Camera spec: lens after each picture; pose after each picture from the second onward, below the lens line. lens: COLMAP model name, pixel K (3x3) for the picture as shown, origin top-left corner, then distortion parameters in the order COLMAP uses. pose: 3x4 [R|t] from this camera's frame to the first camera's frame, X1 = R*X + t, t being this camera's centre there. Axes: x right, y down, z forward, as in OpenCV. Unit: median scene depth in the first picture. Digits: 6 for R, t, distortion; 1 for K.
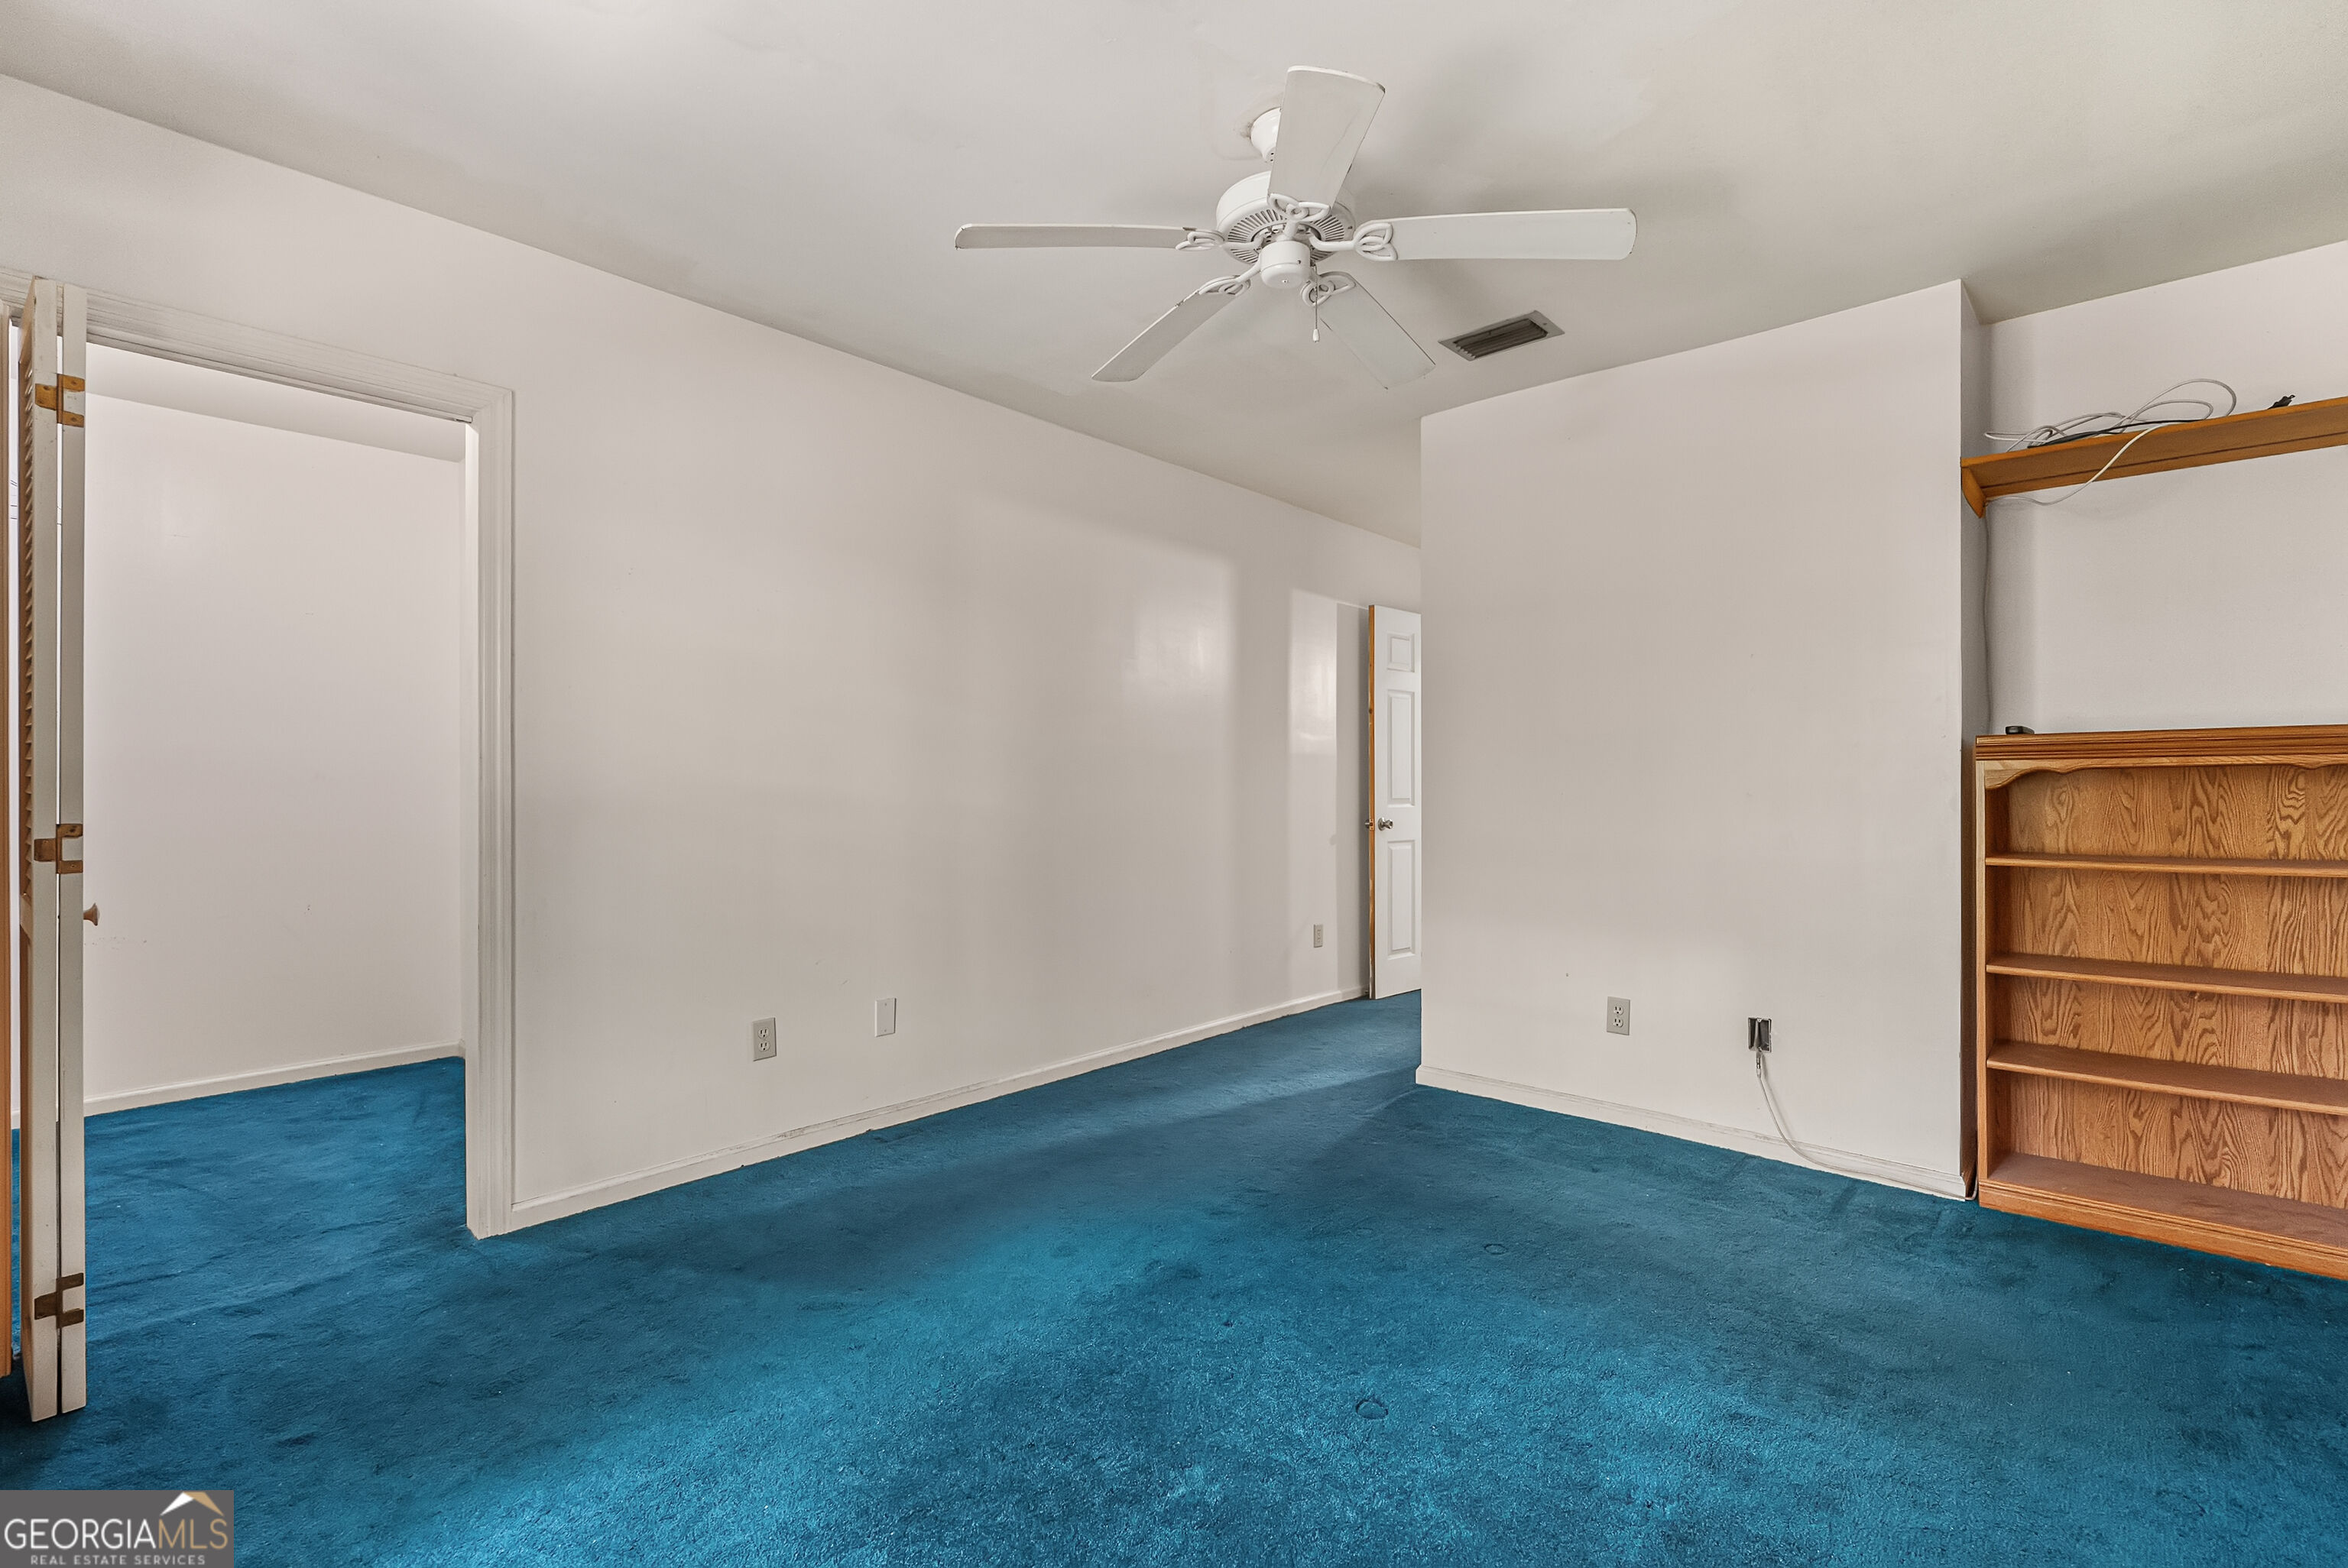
lens RADIAL K [[1067.4, 0, 1196.9], [0, 1067.4, 778.7], [0, 0, 1]] dist [-0.009603, 0.002023]
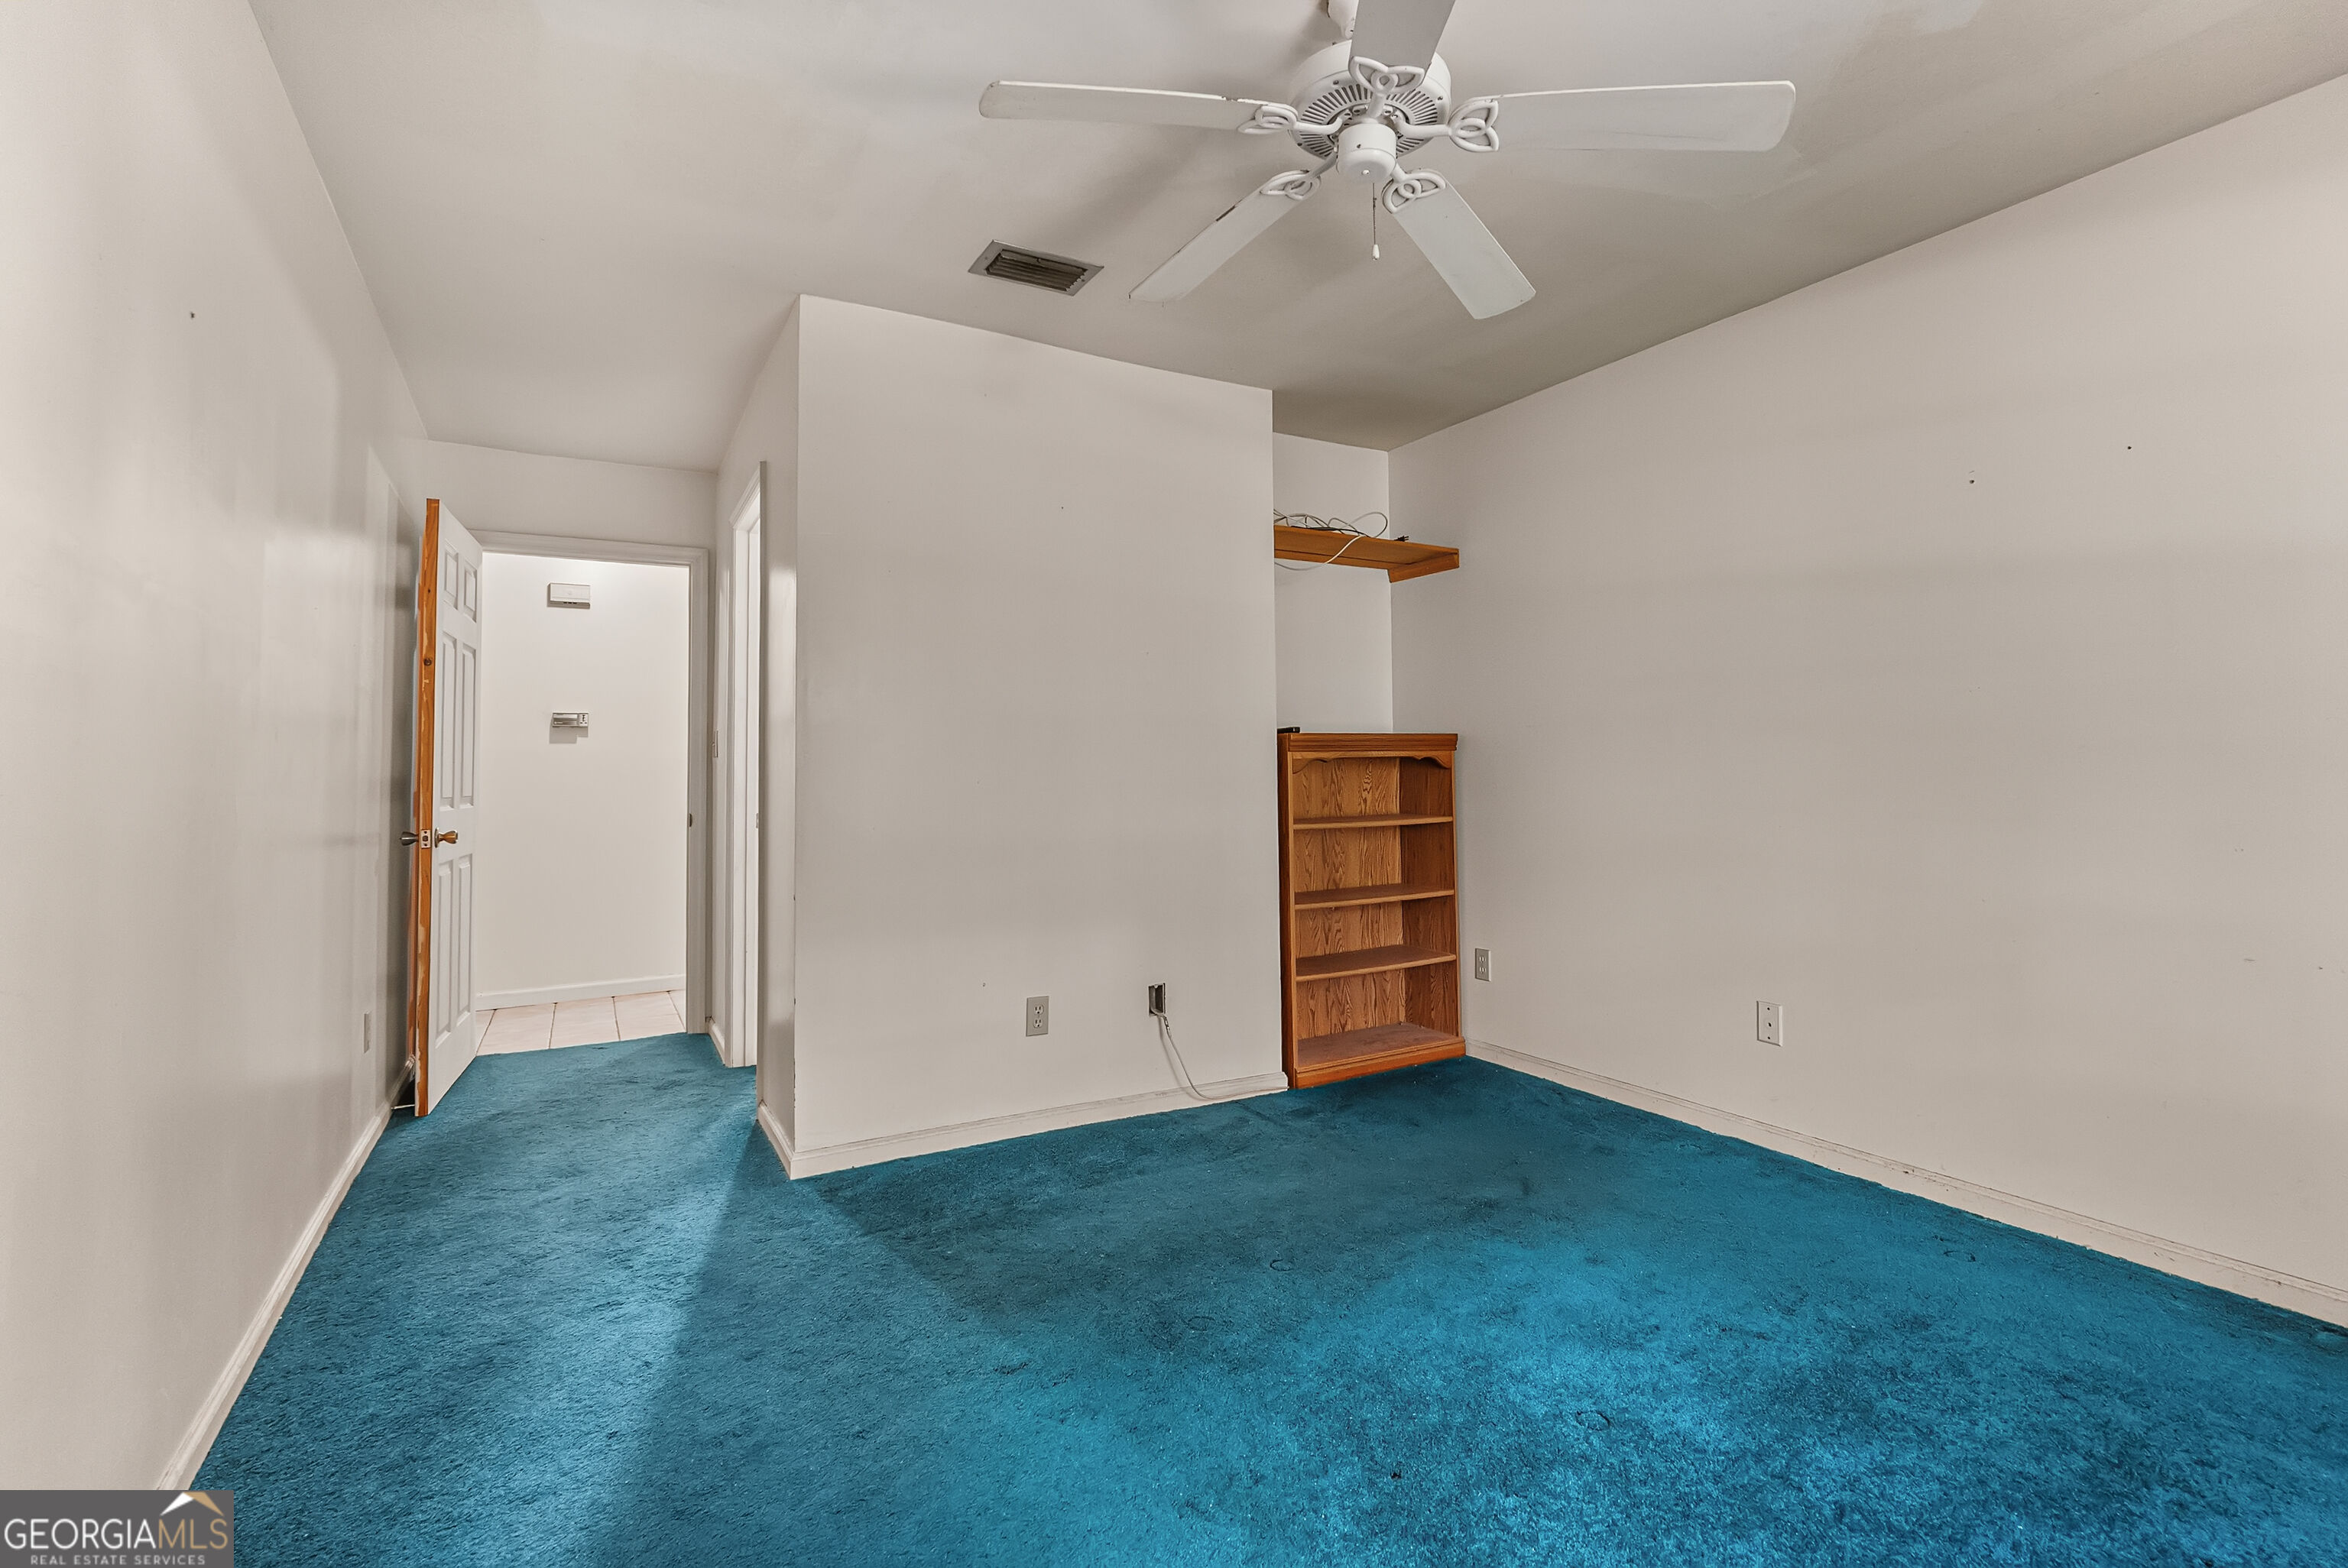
lens RADIAL K [[1067.4, 0, 1216.6], [0, 1067.4, 731.2], [0, 0, 1]] dist [-0.009603, 0.002023]
pose [[0.287150, 0.045855, 0.956787, -0.580155], [0.007684, 0.998711, -0.050171, 0.026159], [-0.957855, 0.021759, 0.286428, 0.717254]]
